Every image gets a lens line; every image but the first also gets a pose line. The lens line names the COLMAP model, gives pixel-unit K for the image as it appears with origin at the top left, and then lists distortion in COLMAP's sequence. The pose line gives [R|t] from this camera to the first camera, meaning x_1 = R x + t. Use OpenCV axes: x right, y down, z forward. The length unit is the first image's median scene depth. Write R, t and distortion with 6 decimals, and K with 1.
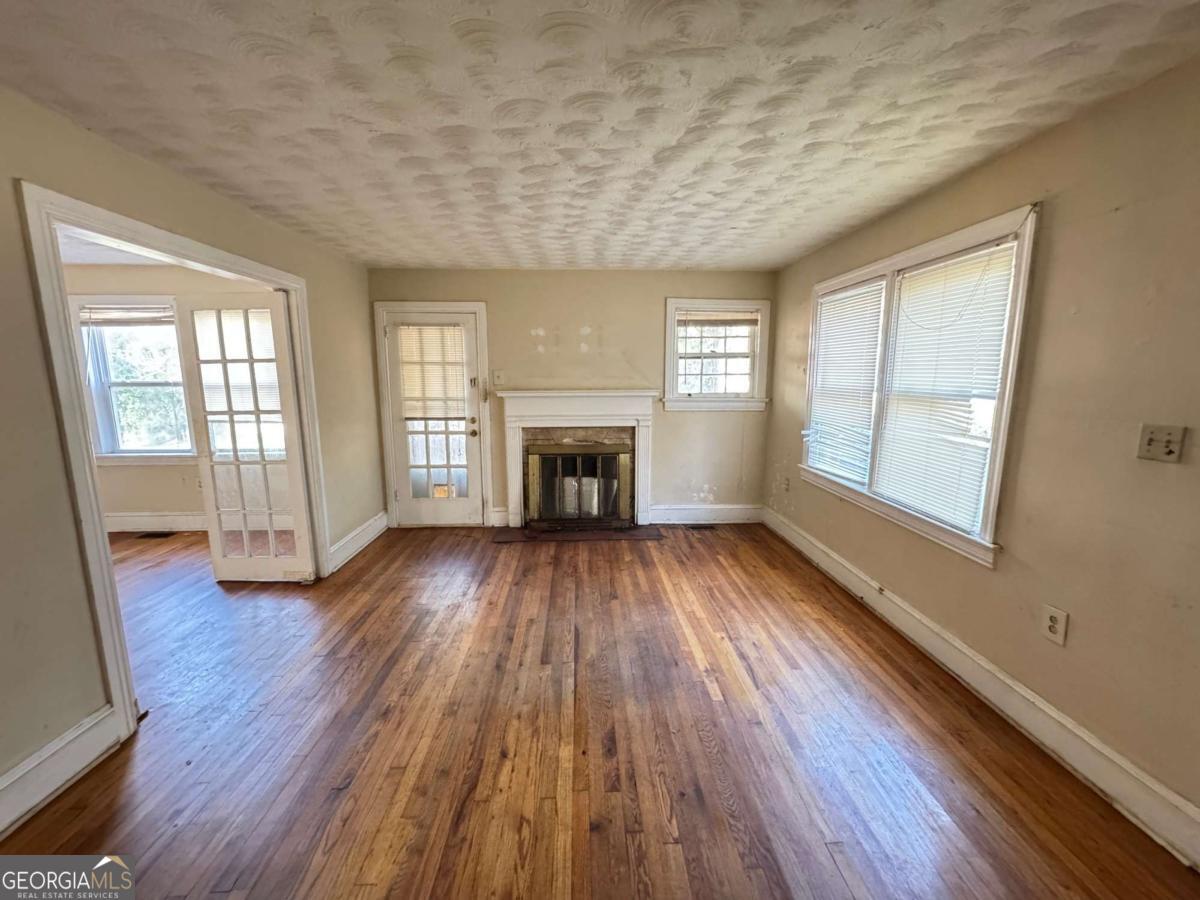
lens RADIAL K [[478.2, 0, 601.1], [0, 478.2, 449.7], [0, 0, 1]] dist [-0.000302, 0.000064]
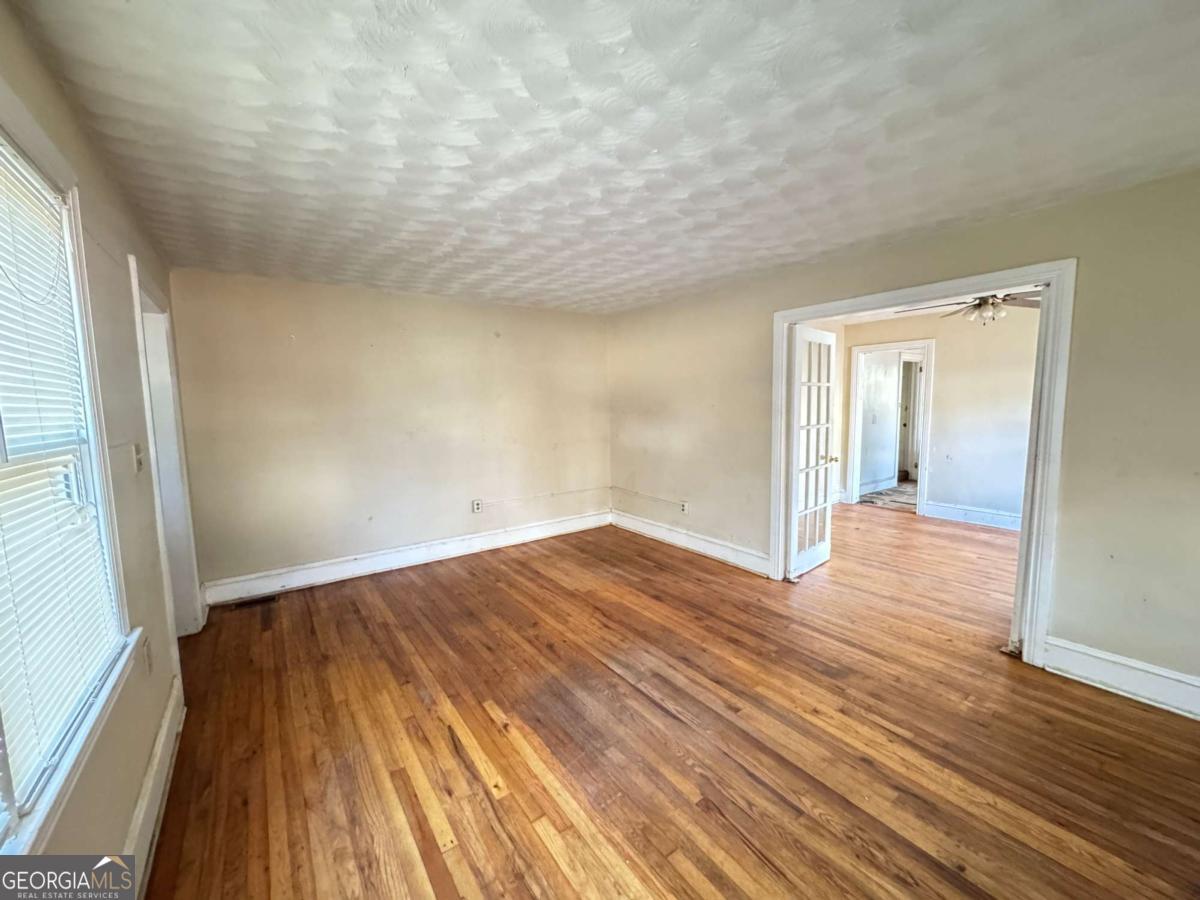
lens RADIAL K [[478.2, 0, 601.1], [0, 478.2, 449.7], [0, 0, 1]] dist [-0.000302, 0.000064]
pose [[-0.836669, 0.068101, -0.543458, 0.482738], [-0.069214, 0.971139, 0.228251, -0.240631], [0.543317, 0.228585, -0.807809, 1.573384]]
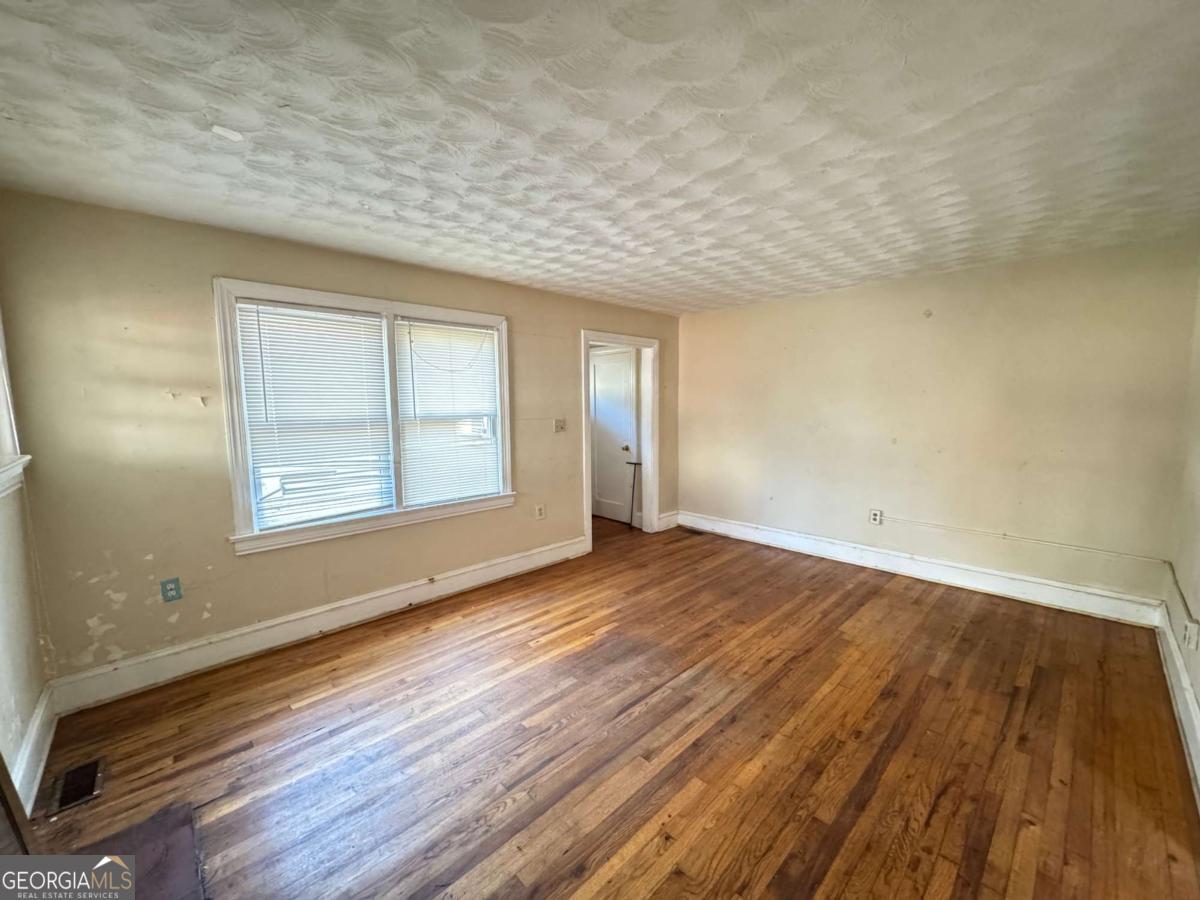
lens RADIAL K [[478.2, 0, 601.1], [0, 478.2, 449.7], [0, 0, 1]] dist [-0.000302, 0.000064]
pose [[-0.661554, -0.069856, 0.746637, -0.647793], [0.126749, 0.970910, 0.203145, -0.243485], [-0.739108, 0.229027, -0.633456, 1.539902]]
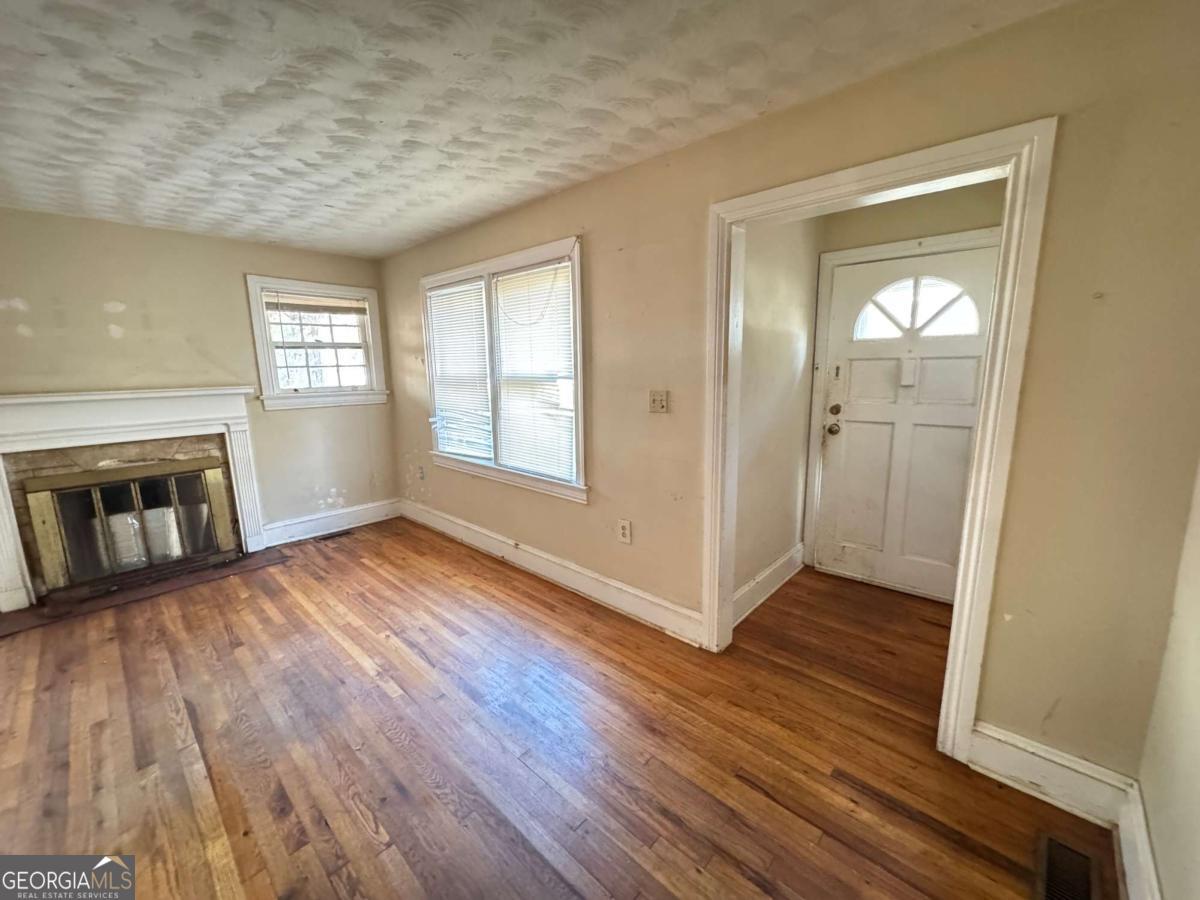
lens RADIAL K [[478.2, 0, 601.1], [0, 478.2, 449.7], [0, 0, 1]] dist [-0.000302, 0.000064]
pose [[0.714318, -0.132969, 0.687073, -0.054361], [0.124453, 0.990270, 0.062258, 0.013255], [-0.688666, 0.041037, 0.723917, -0.014715]]
